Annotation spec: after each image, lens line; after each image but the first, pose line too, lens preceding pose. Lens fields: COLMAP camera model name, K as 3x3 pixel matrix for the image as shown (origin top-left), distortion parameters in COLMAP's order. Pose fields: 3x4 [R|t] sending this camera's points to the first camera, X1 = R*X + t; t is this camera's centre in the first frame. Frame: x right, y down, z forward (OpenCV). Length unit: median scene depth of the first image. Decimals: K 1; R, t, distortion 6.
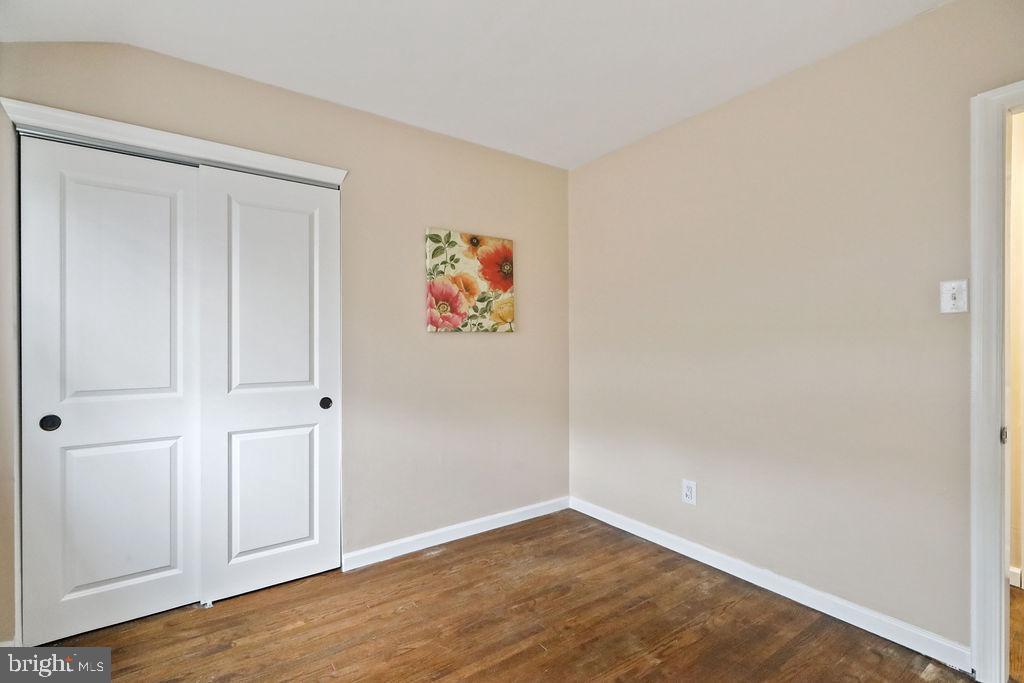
lens RADIAL K [[463.7, 0, 517.7], [0, 463.7, 341.4], [0, 0, 1]] dist [0.002163, -0.000451]
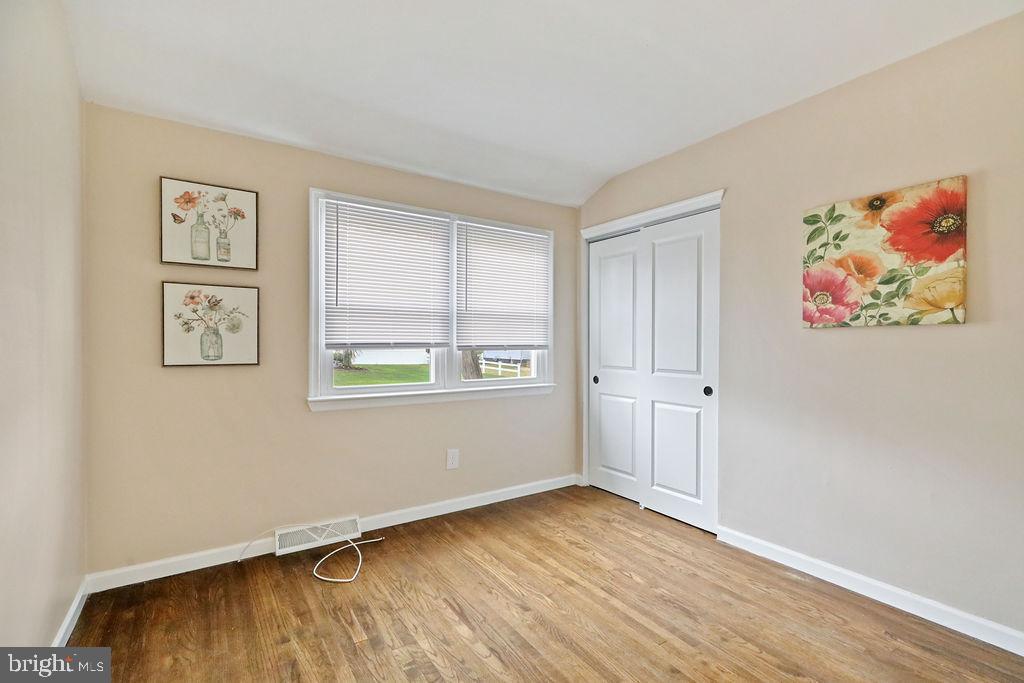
lens RADIAL K [[463.7, 0, 506.9], [0, 463.7, 344.8], [0, 0, 1]] dist [0.002163, -0.000451]
pose [[-0.044374, 0.005512, -0.999000, 0.697653], [-0.001738, 0.999983, 0.005594, 0.006413], [0.999013, 0.001985, -0.044364, 0.462099]]
